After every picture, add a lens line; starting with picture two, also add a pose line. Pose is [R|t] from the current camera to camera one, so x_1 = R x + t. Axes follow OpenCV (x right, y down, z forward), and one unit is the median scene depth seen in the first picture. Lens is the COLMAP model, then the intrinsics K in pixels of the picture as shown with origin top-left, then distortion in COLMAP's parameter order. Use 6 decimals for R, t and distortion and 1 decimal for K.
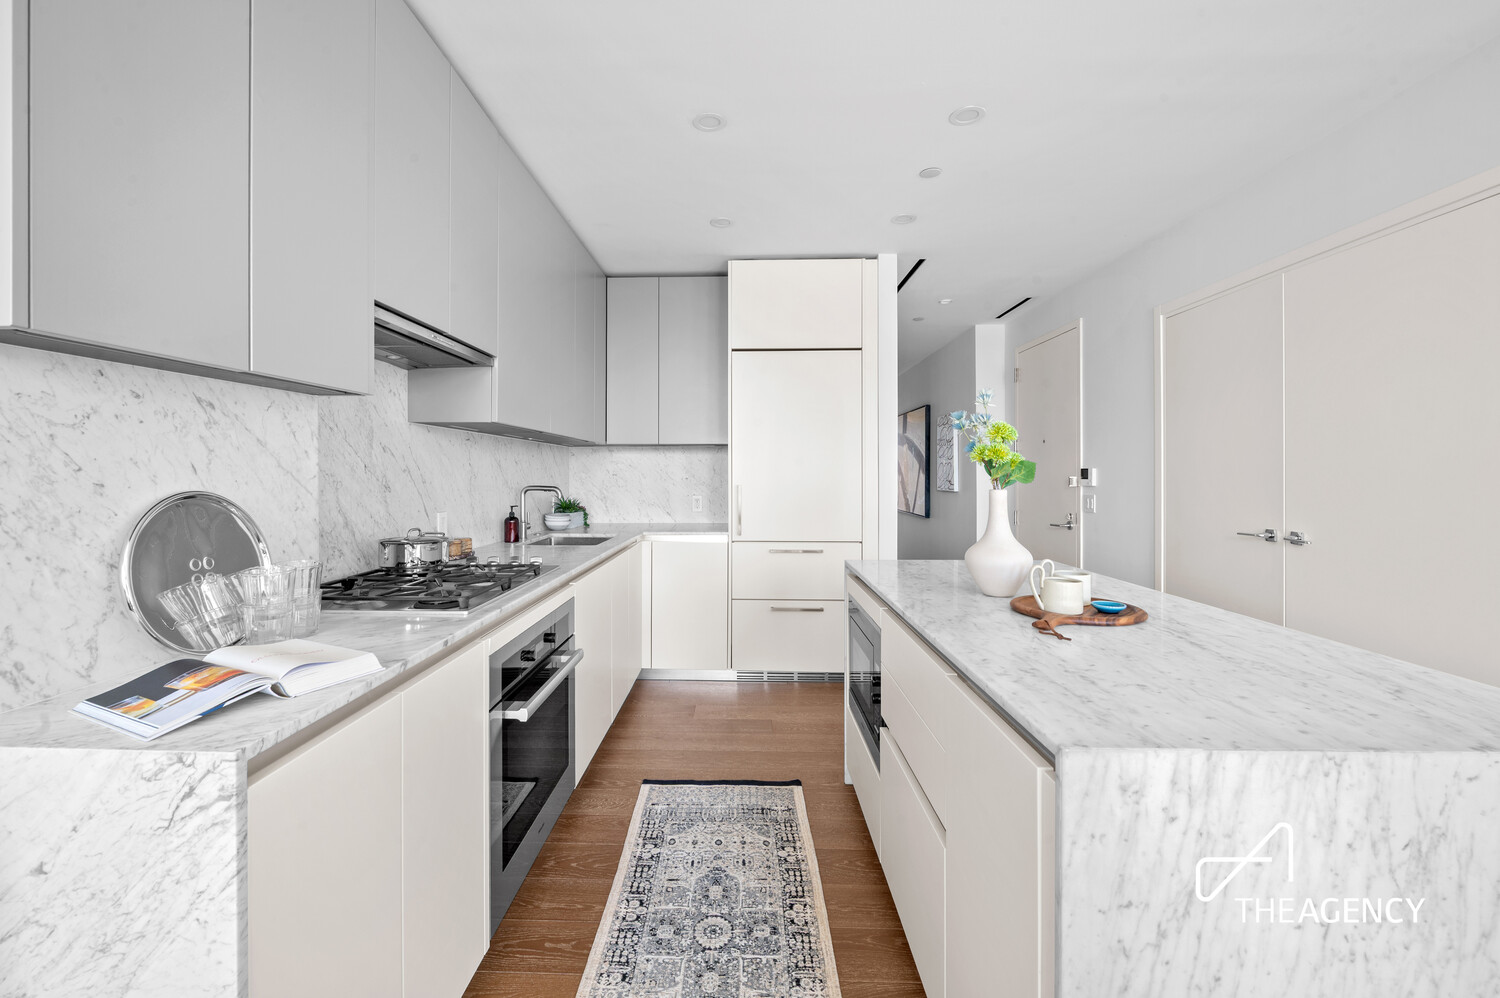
lens RADIAL K [[639.3, 0, 719.3], [0, 639.3, 473.8], [0, 0, 1]] dist [-0.002419, -0.000518]
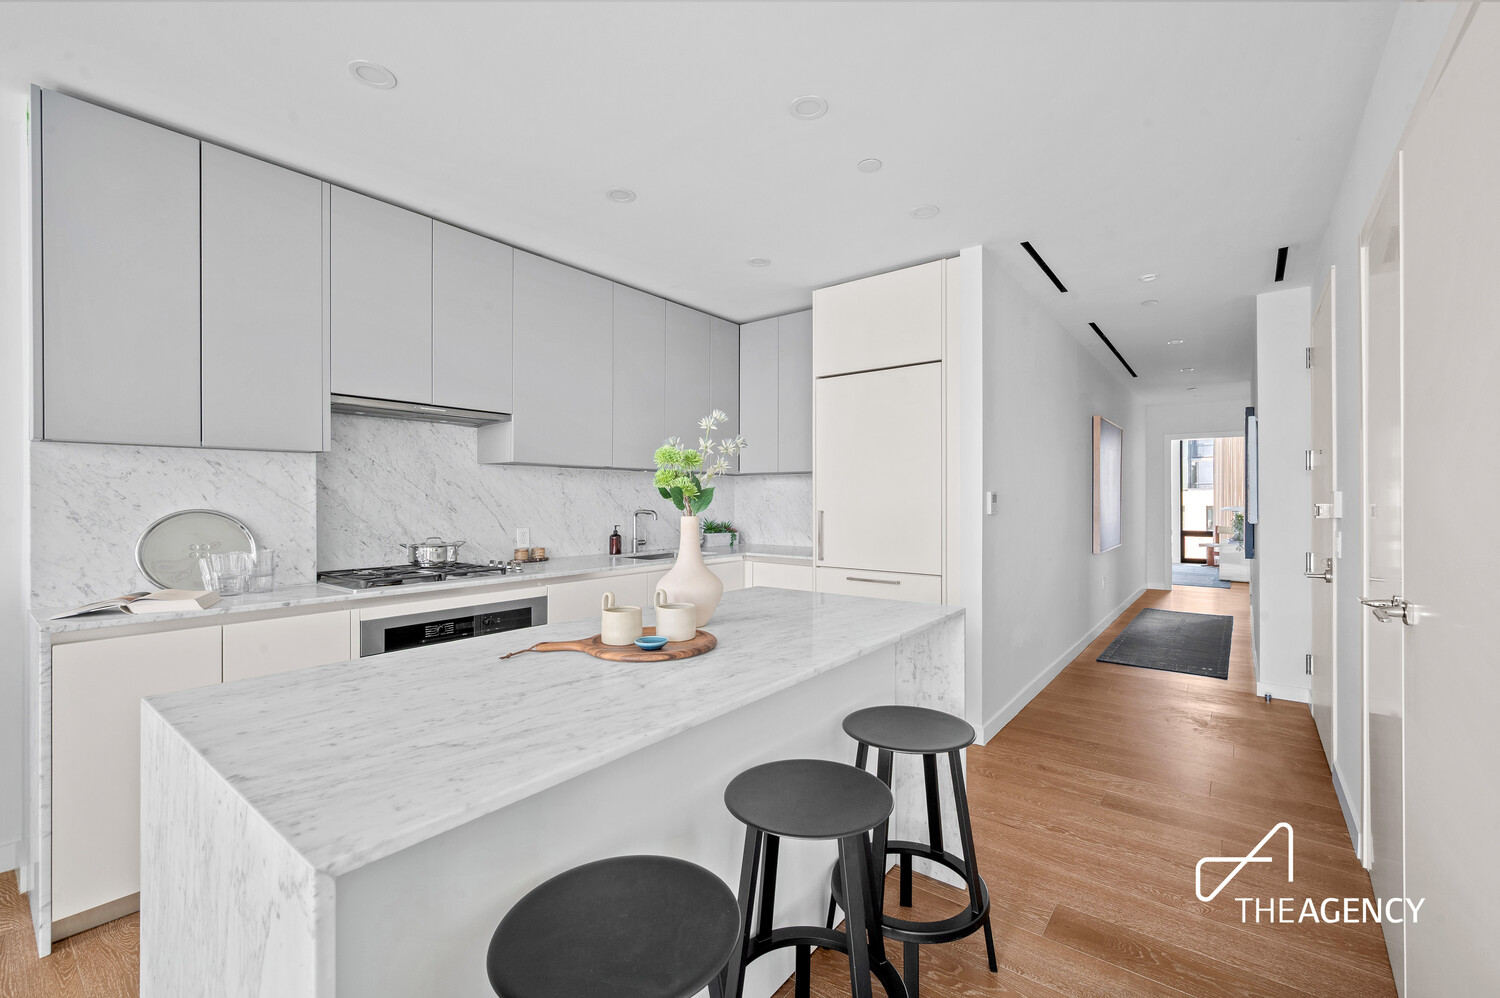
lens RADIAL K [[614.1, 0, 750.0], [0, 614.1, 499.0], [0, 0, 1]] dist [-0.000079, -0.000015]
pose [[0.814263, -0.001460, -0.580494, 0.886210], [0.000749, 0.999999, -0.001465, 0.000153], [0.580496, 0.000758, 0.814263, 0.252520]]
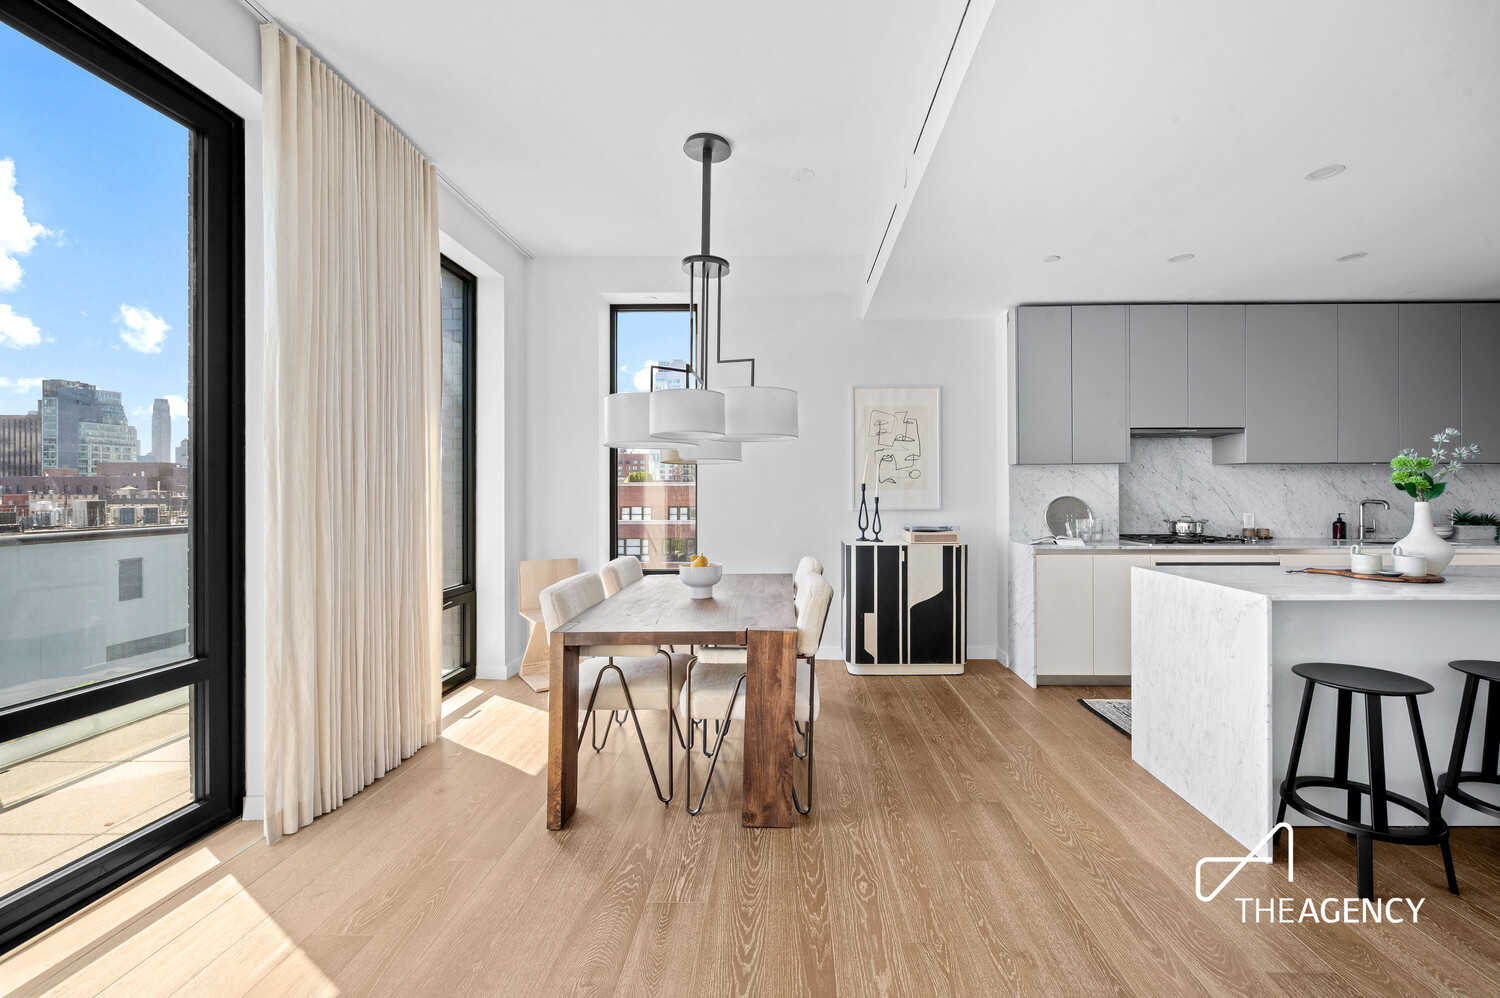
lens RADIAL K [[611.4, 0, 816.0], [0, 611.4, 490.5], [0, 0, 1]] dist [-0.001967, -0.000311]
pose [[0.052129, -0.002031, -0.998638, 1.449698], [0.002652, 0.999995, -0.001895, -0.001581], [0.998637, -0.002549, 0.052134, -0.348210]]
